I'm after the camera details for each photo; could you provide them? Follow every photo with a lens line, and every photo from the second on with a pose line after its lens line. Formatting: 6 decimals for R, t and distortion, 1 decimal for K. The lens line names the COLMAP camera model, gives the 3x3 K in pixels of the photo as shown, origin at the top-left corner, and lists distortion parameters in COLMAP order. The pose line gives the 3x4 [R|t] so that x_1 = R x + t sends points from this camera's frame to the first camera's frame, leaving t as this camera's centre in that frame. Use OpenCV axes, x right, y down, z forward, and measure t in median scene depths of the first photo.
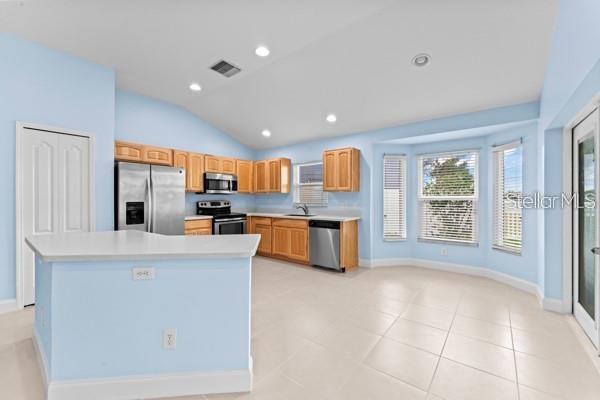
lens RADIAL K [[248.5, 0, 300.0], [0, 248.5, 200.0], [0, 0, 1]] dist [-0.000373, -0.000032]
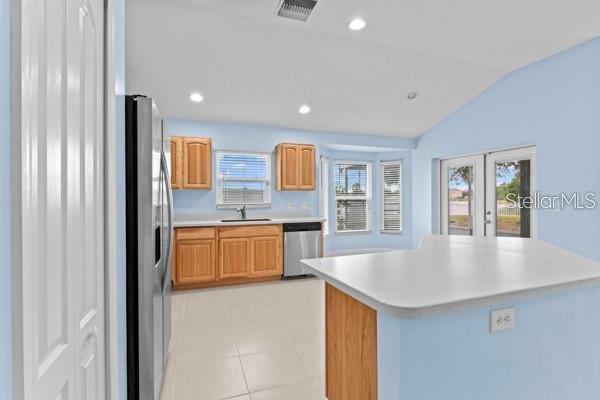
lens RADIAL K [[288.4, 0, 297.2], [0, 288.4, 196.5], [0, 0, 1]] dist [-0.004237, -0.000579]
pose [[0.534391, 0.002713, 0.845233, -0.714795], [0.005128, 0.999966, -0.006452, -0.004432], [-0.845222, 0.007782, 0.534359, 0.429167]]
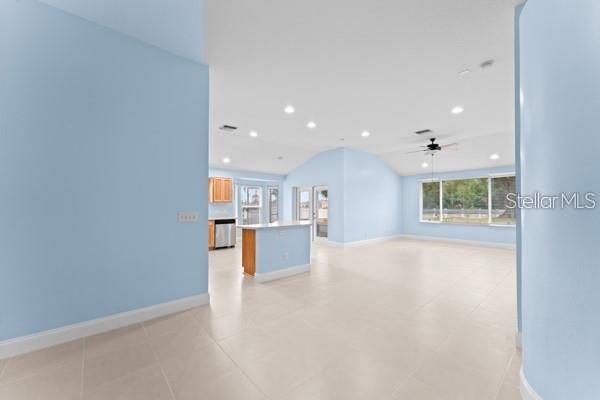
lens RADIAL K [[238.4, 0, 301.2], [0, 238.4, 203.4], [0, 0, 1]] dist [-0.000392, -0.000020]
pose [[0.170885, 0.011459, 0.985224, -1.311236], [0.000681, 0.999931, -0.011748, -0.007987], [-0.985291, 0.002679, 0.170865, 0.188390]]
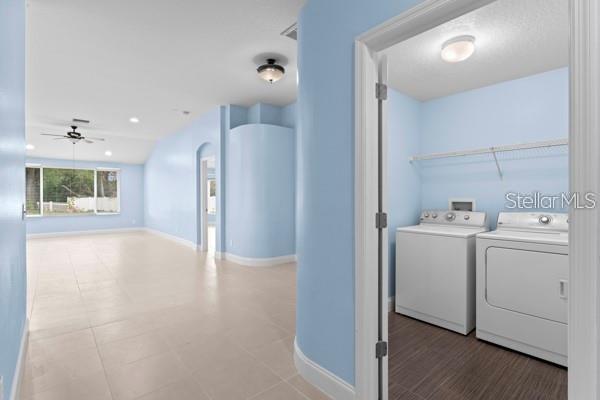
lens RADIAL K [[288.4, 0, 297.2], [0, 288.4, 196.5], [0, 0, 1]] dist [-0.004237, -0.000579]
pose [[-0.982948, 0.004964, 0.183817, -1.340192], [0.005507, 0.999982, 0.002443, -0.004710], [-0.183802, 0.003414, -0.982957, 1.019880]]
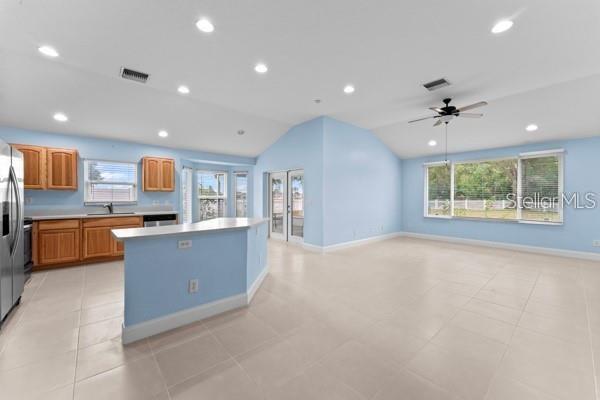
lens RADIAL K [[237.9, 0, 300.2], [0, 237.9, 198.3], [0, 0, 1]] dist [-0.000117, -0.000072]
pose [[0.174687, -0.004483, 0.984614, -0.878146], [0.001476, 0.999990, 0.004291, -0.003862], [-0.984623, 0.000704, 0.174691, 0.090656]]
